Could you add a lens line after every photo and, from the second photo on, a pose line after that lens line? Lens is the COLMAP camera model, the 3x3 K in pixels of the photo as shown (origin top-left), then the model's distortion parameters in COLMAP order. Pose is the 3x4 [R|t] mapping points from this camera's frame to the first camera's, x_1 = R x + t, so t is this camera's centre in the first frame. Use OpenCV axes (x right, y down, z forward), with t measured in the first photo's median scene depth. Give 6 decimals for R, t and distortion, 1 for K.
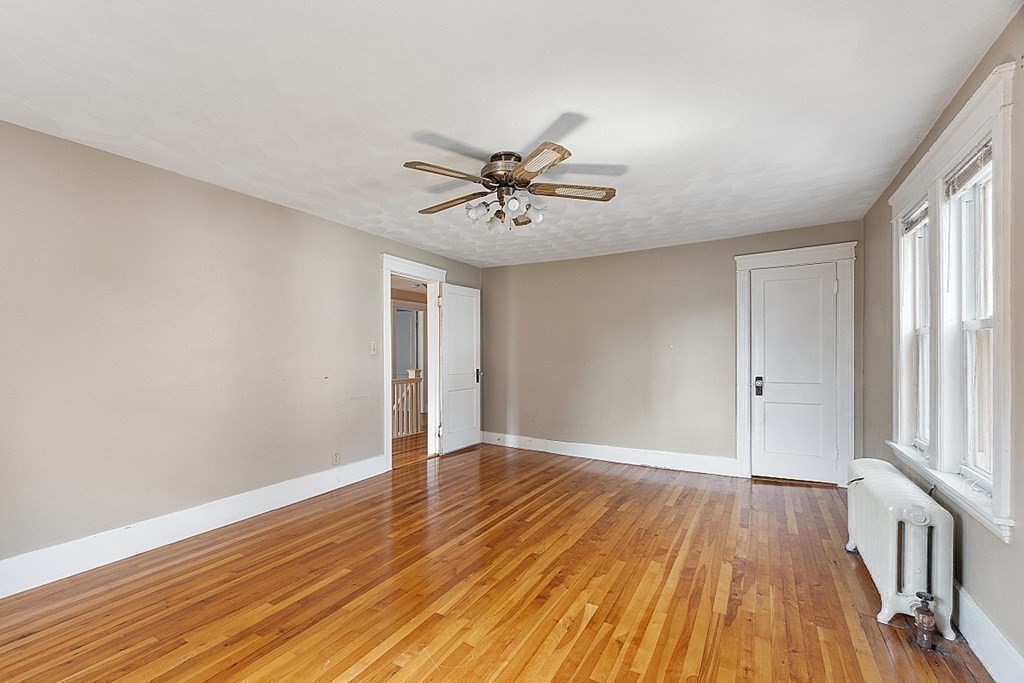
lens RADIAL K [[464.9, 0, 512.2], [0, 464.9, 353.9], [0, 0, 1]] dist [0.002313, 0.000176]
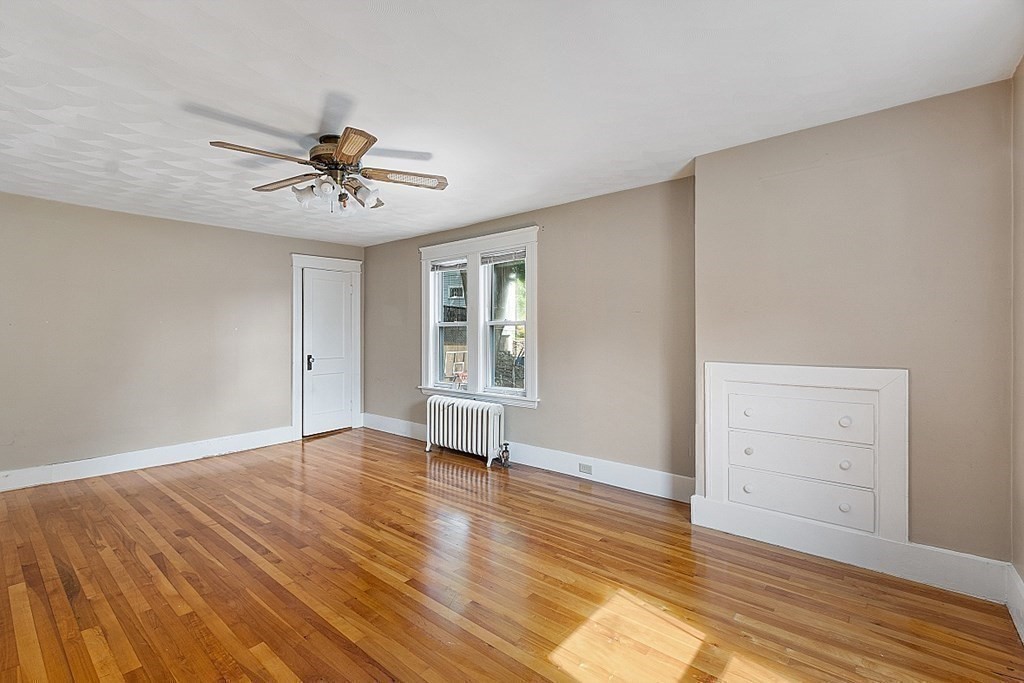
lens RADIAL K [[471.1, 0, 479.4], [0, 471.1, 338.8], [0, 0, 1]] dist [0.000314, -0.000590]
pose [[0.157304, -0.006561, 0.987528, -0.771355], [0.001838, 0.999978, 0.006351, -0.001873], [-0.987548, 0.000816, 0.157313, 0.431441]]
